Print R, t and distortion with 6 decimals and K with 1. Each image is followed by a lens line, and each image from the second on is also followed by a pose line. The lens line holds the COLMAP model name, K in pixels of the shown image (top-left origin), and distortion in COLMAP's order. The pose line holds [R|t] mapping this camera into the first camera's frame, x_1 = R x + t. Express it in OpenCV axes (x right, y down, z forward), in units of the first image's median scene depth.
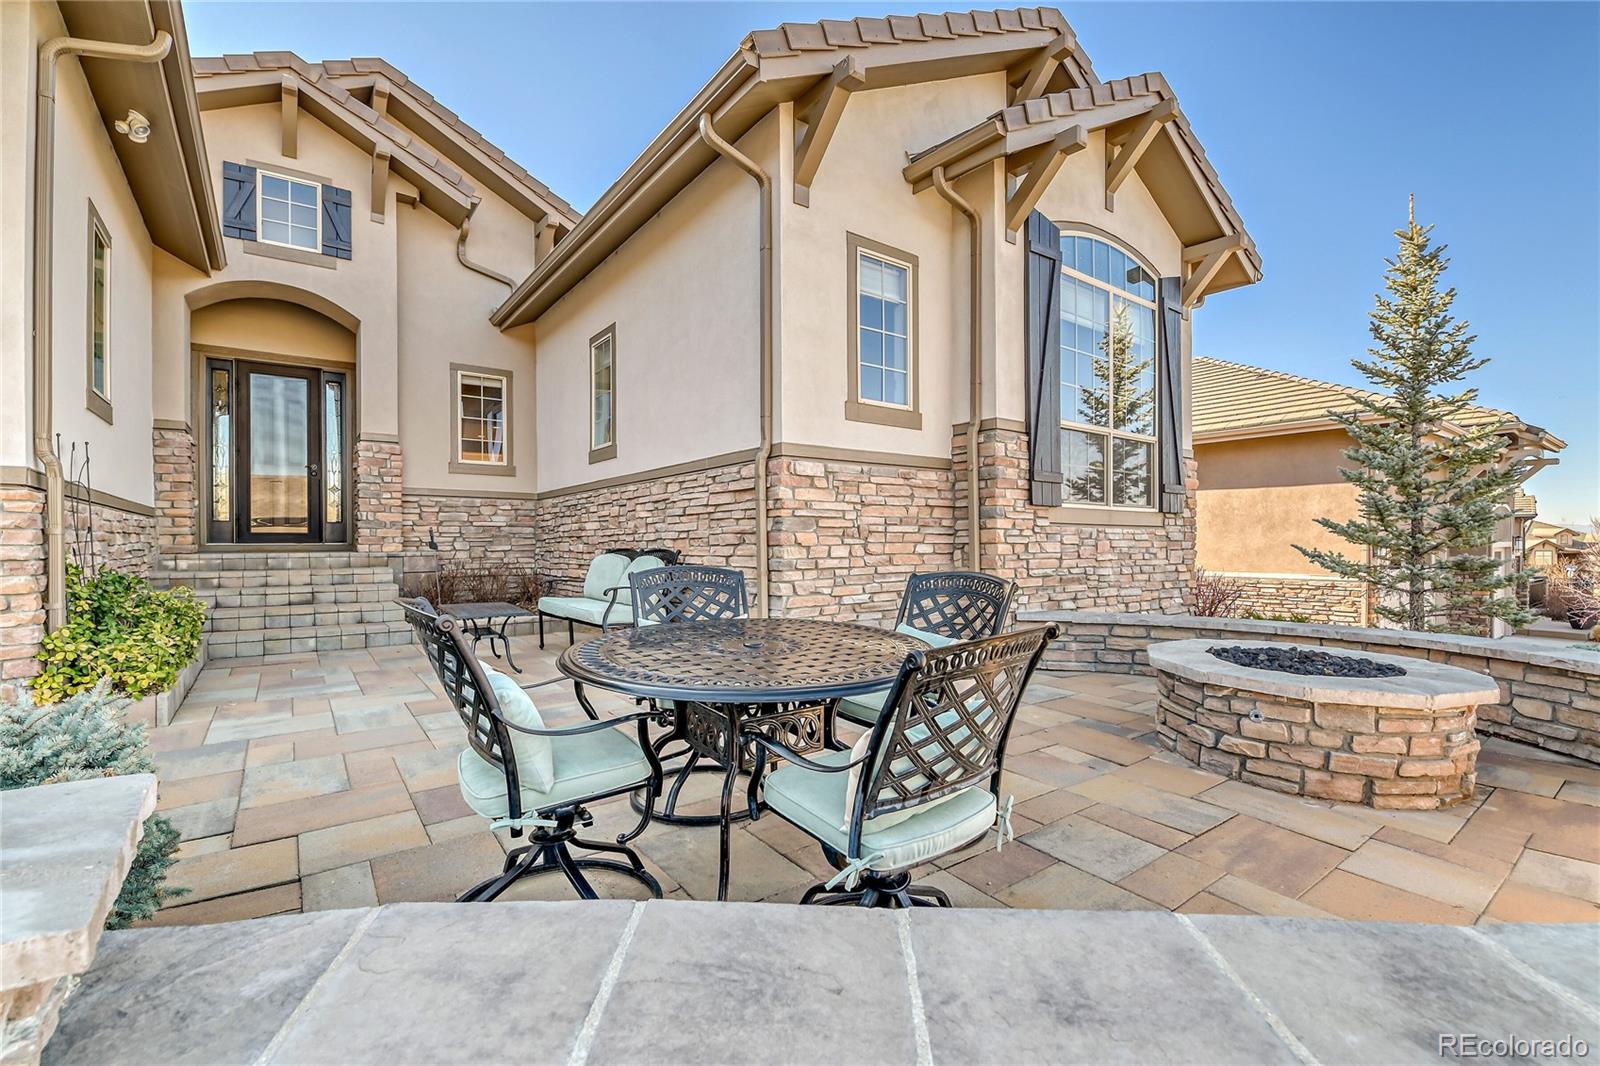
lens RADIAL K [[702.1, 0, 844.4], [0, 702.1, 607.2], [0, 0, 1]] dist [-0.004969, -0.000922]
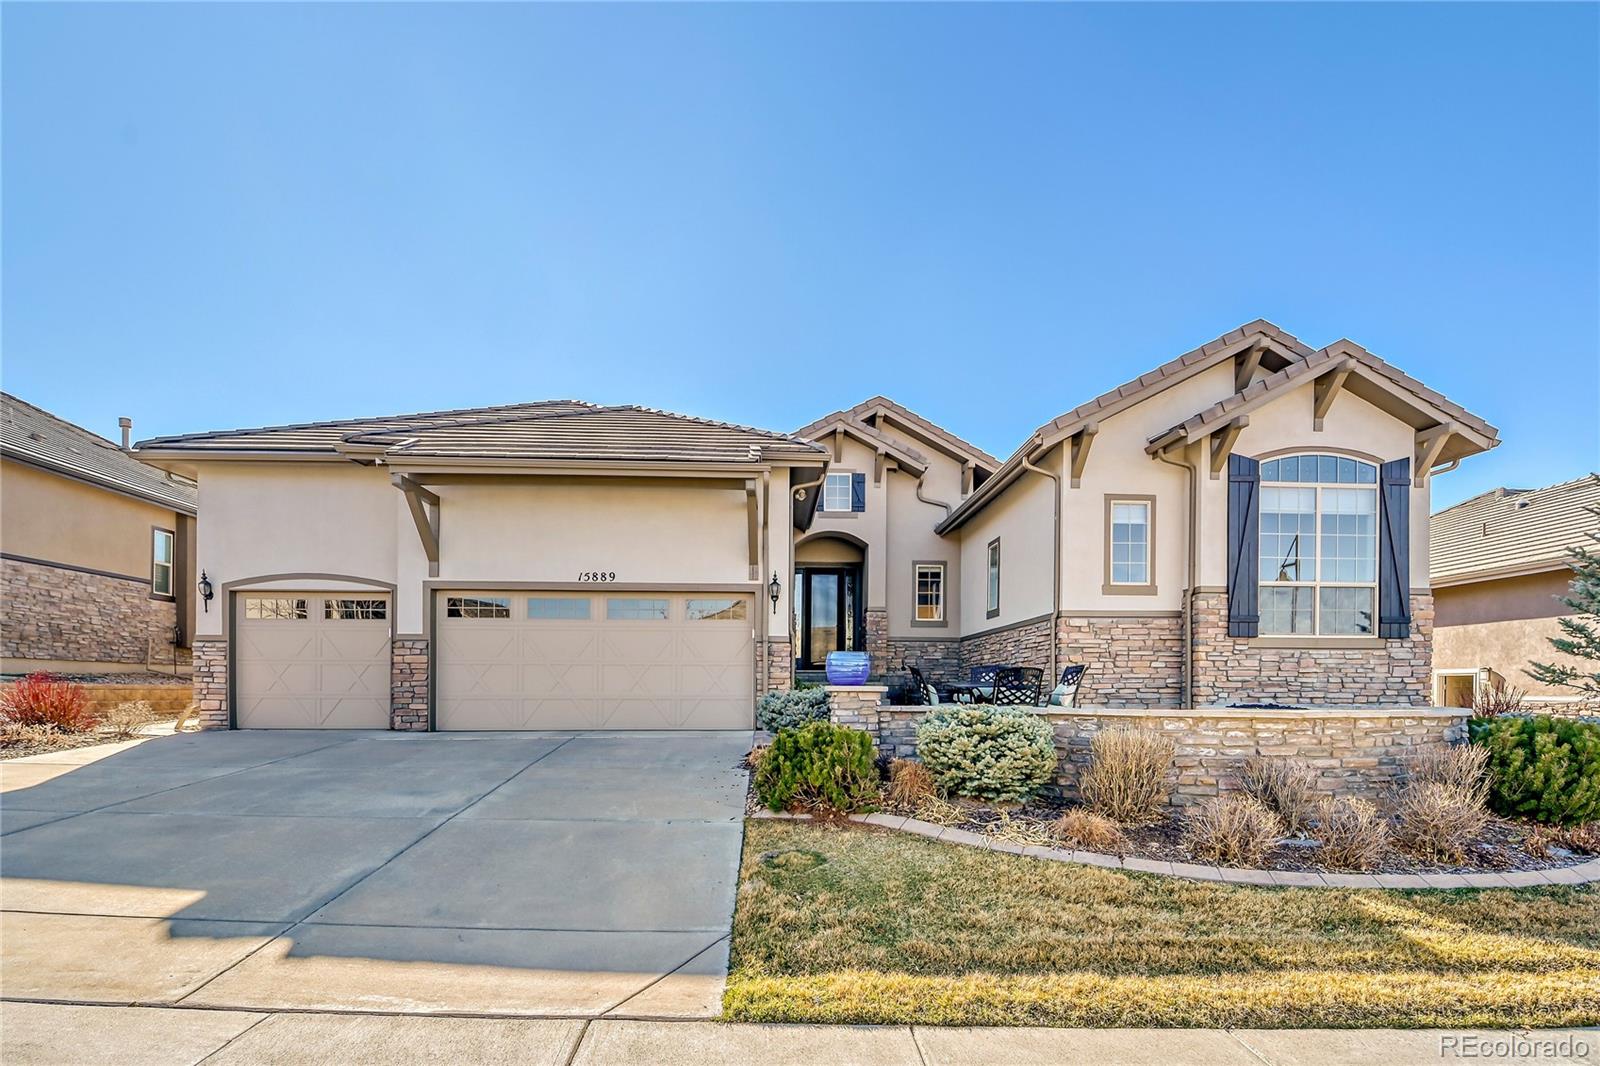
lens RADIAL K [[692.4, 0, 808.5], [0, 692.4, 535.3], [0, 0, 1]] dist [-0.012878, -0.000973]
pose [[0.798097, -0.118138, -0.590833, 0.375624], [-0.062104, 0.959238, -0.275691, 0.106373], [0.599319, 0.256722, 0.758228, -0.704347]]
